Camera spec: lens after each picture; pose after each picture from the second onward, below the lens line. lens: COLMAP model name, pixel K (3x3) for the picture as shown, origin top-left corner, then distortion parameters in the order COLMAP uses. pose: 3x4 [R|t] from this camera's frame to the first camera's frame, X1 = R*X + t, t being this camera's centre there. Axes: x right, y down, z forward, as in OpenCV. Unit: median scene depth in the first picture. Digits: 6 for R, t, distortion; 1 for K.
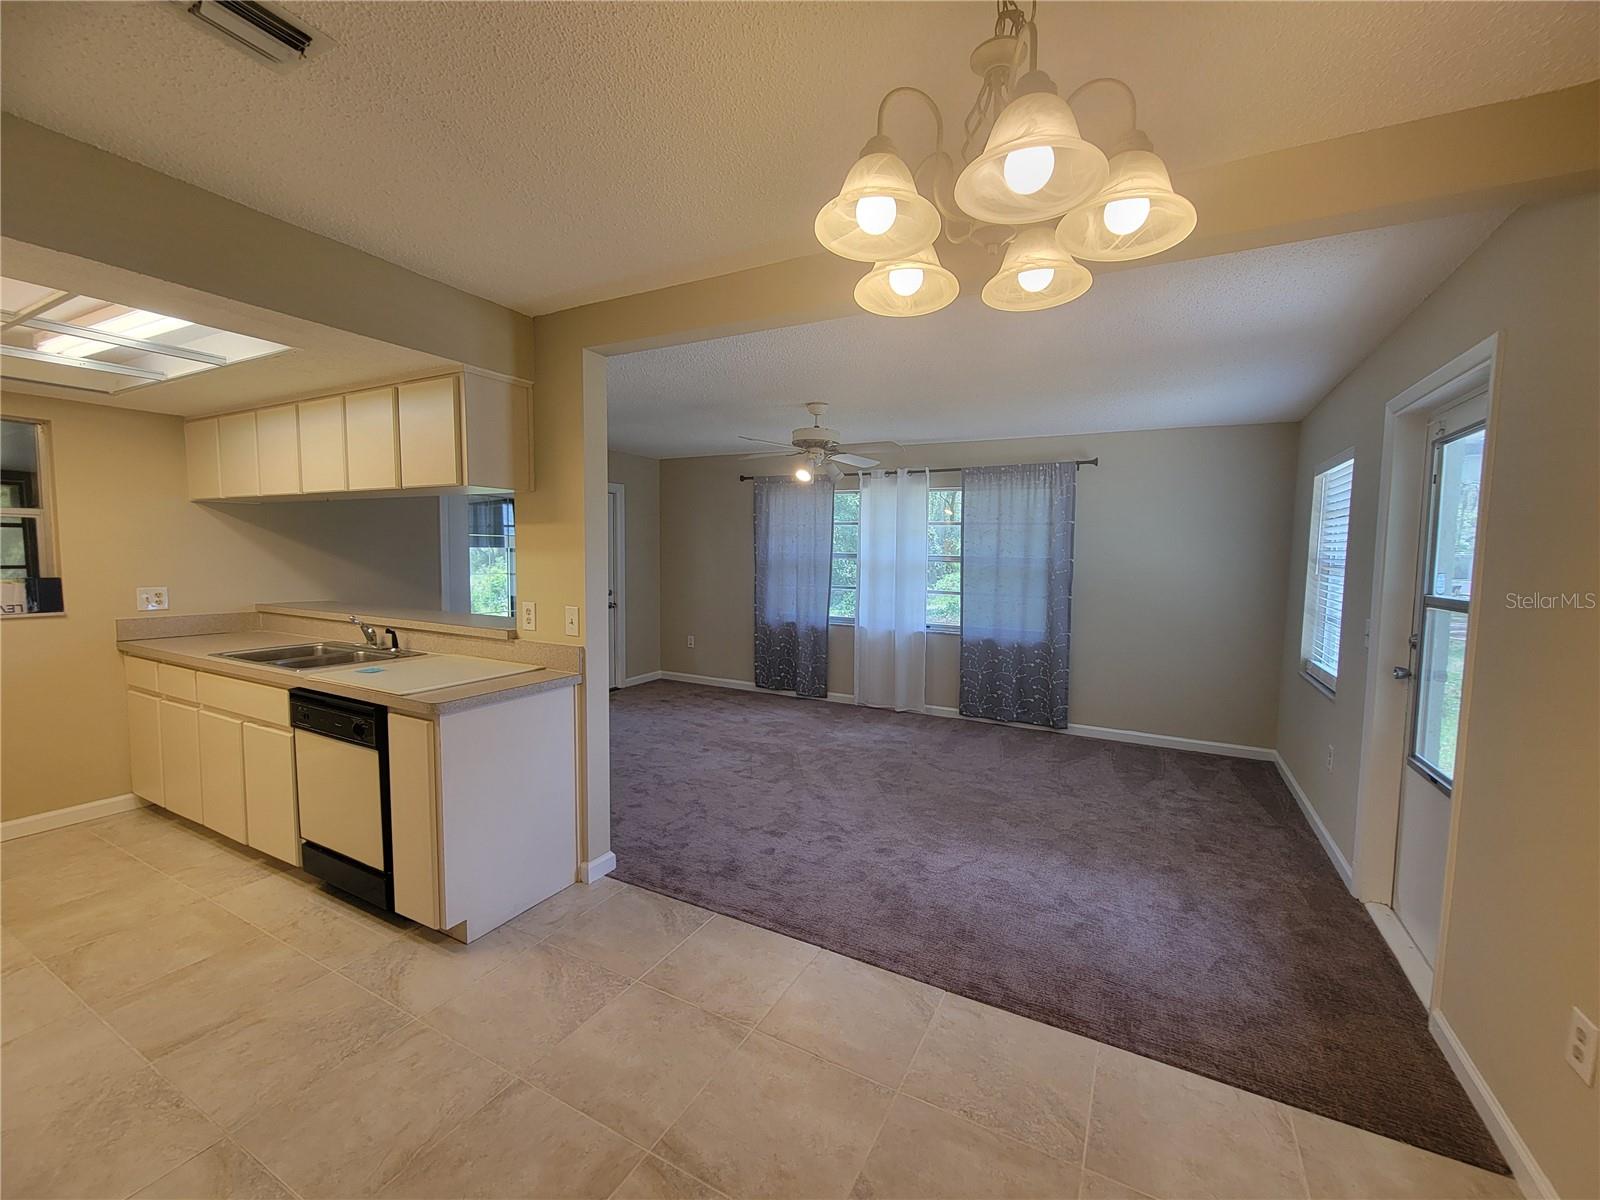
lens RADIAL K [[650.6, 0, 809.4], [0, 650.6, 602.4], [0, 0, 1]] dist [-0.004589, 0.000185]
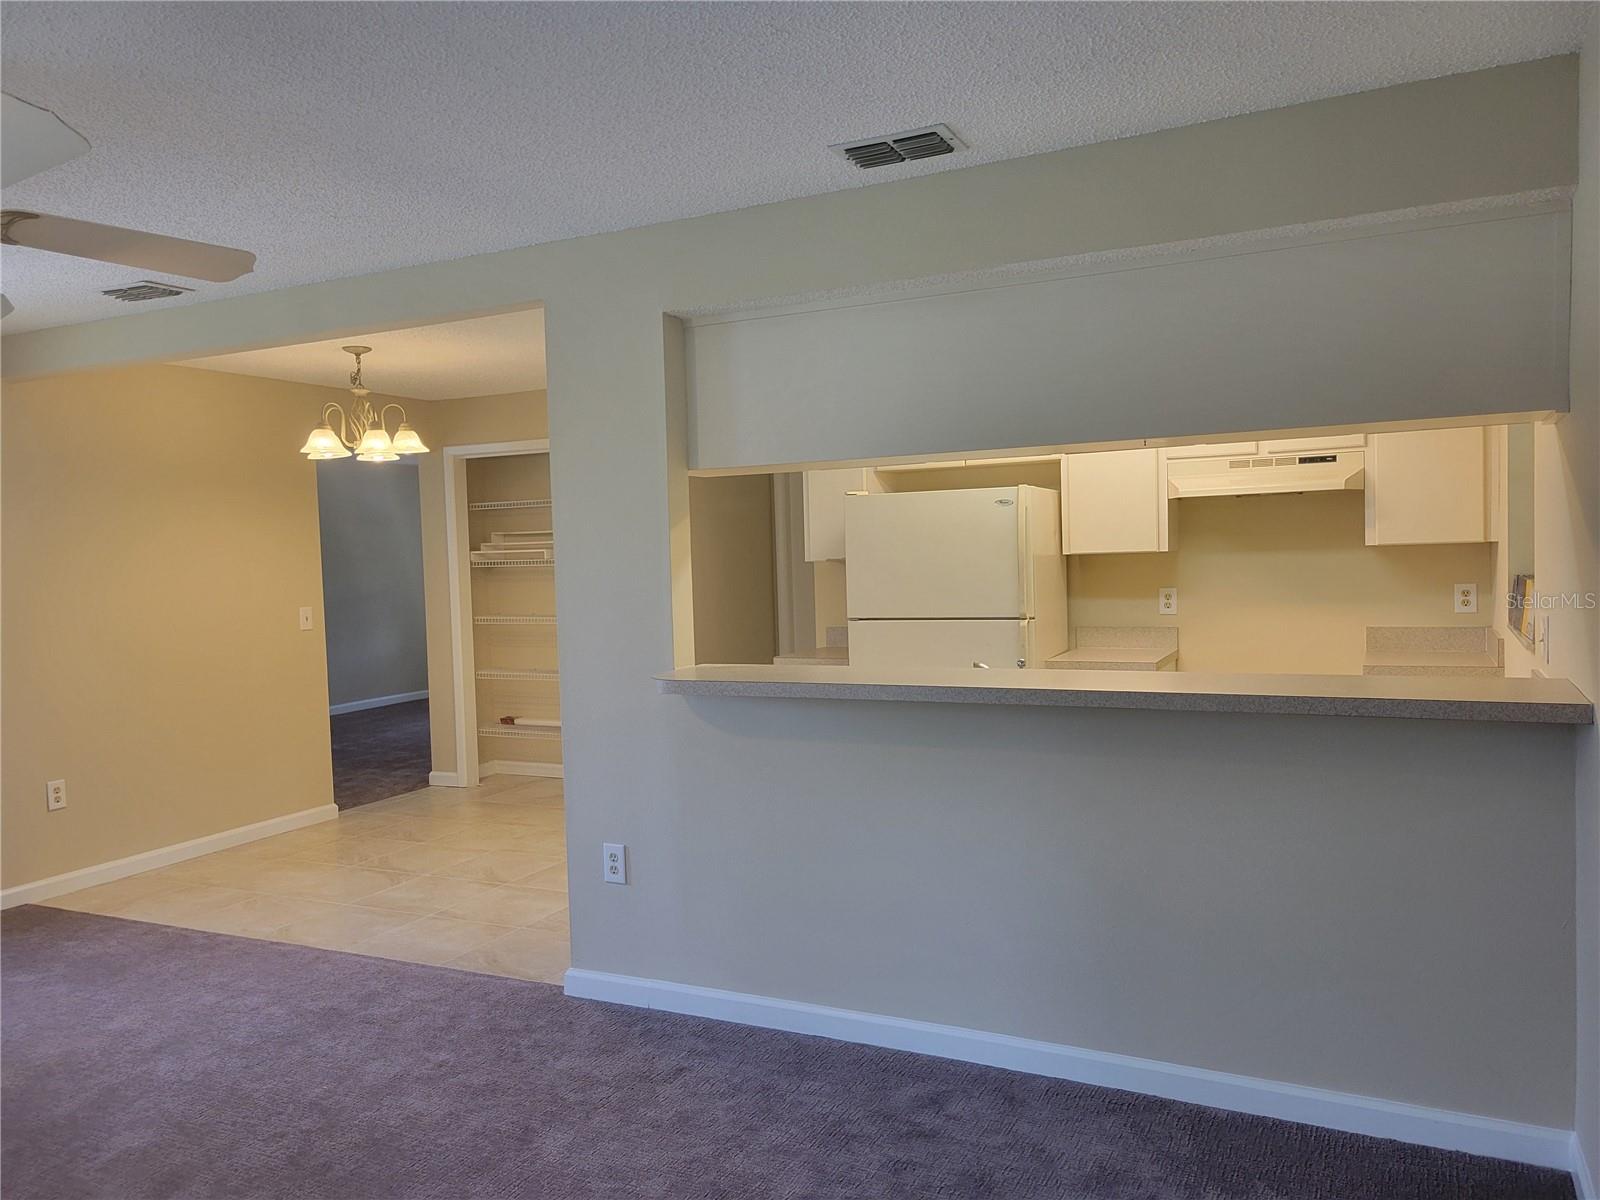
lens RADIAL K [[1197.6, 0, 802.5], [0, 1197.6, 601.1], [0, 0, 1]] dist [0.049164, -0.037172]
pose [[-0.999569, 0.016113, -0.024540, -0.364085], [0.013062, 0.992716, 0.119764, -0.120936], [0.026291, 0.119392, -0.992499, 1.543526]]
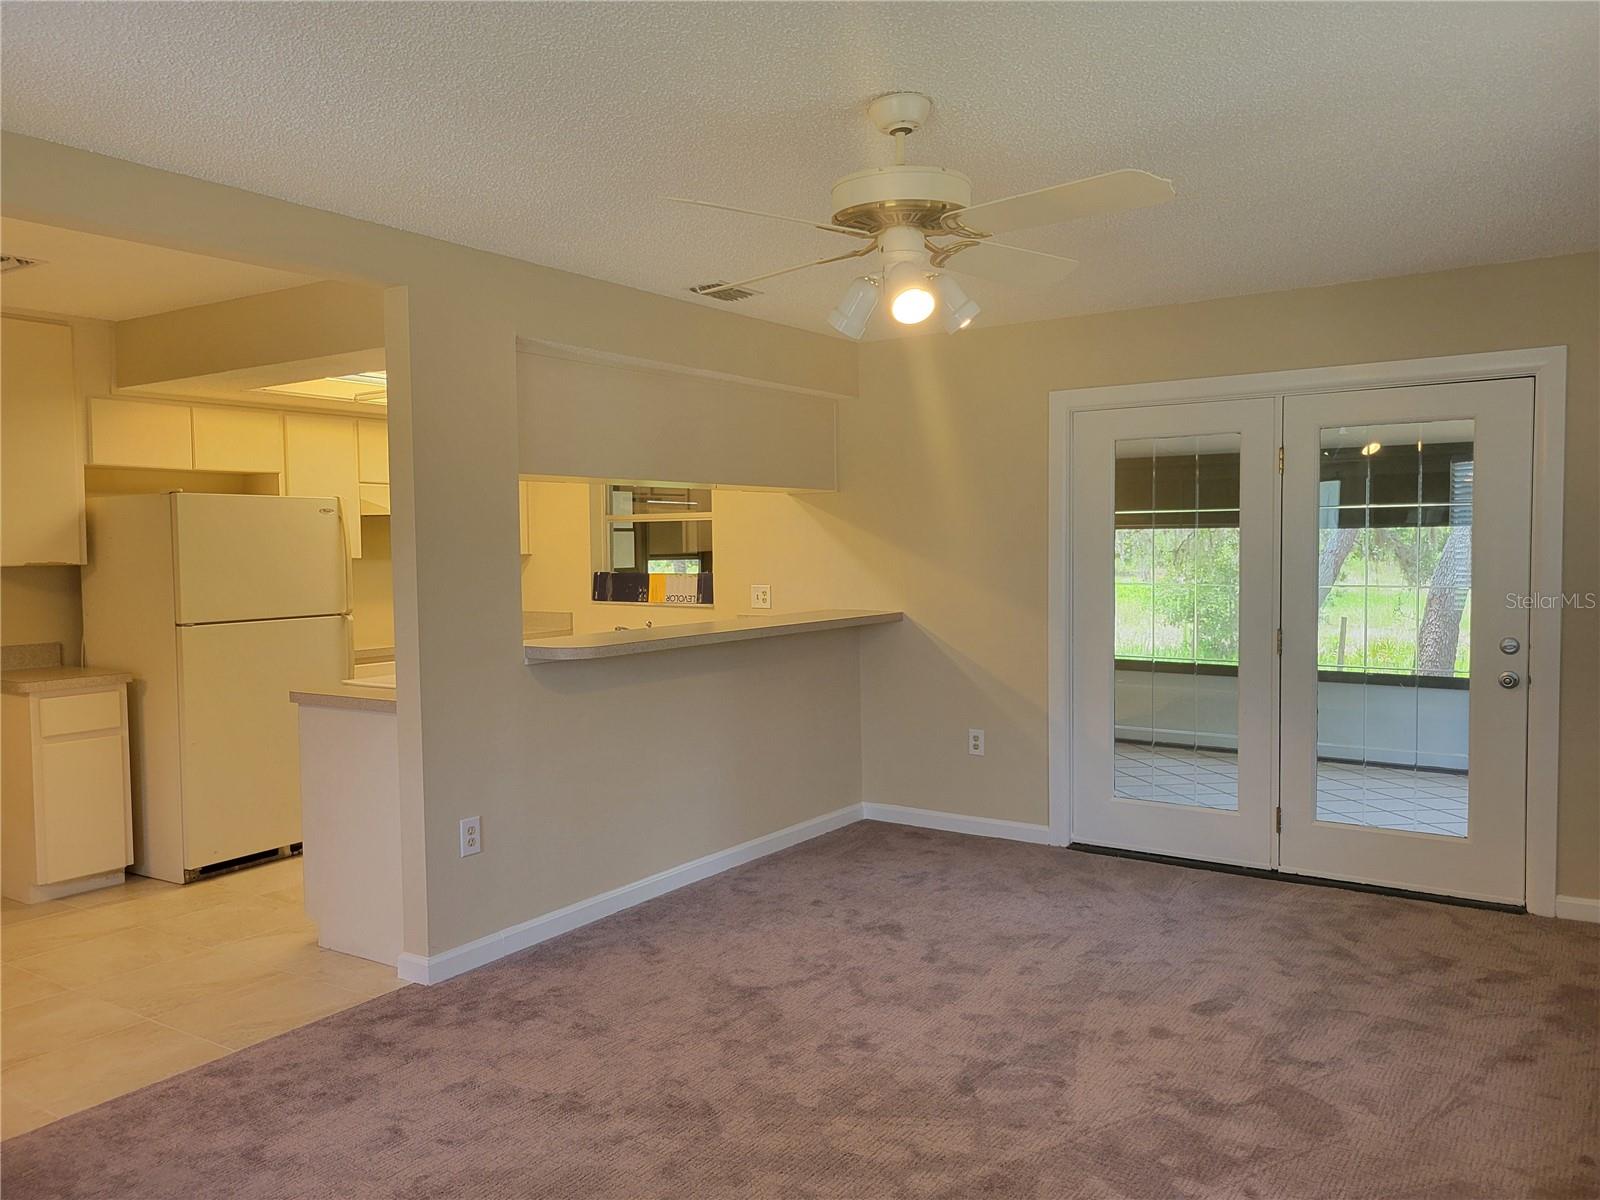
lens RADIAL K [[1197.6, 0, 788.9], [0, 1197.6, 596.4], [0, 0, 1]] dist [0.049164, -0.037172]
pose [[-0.113898, 0.029763, -0.993047, 0.651617], [-0.066060, 0.997112, 0.037461, -0.063137], [0.991294, 0.069868, -0.111603, 1.023344]]
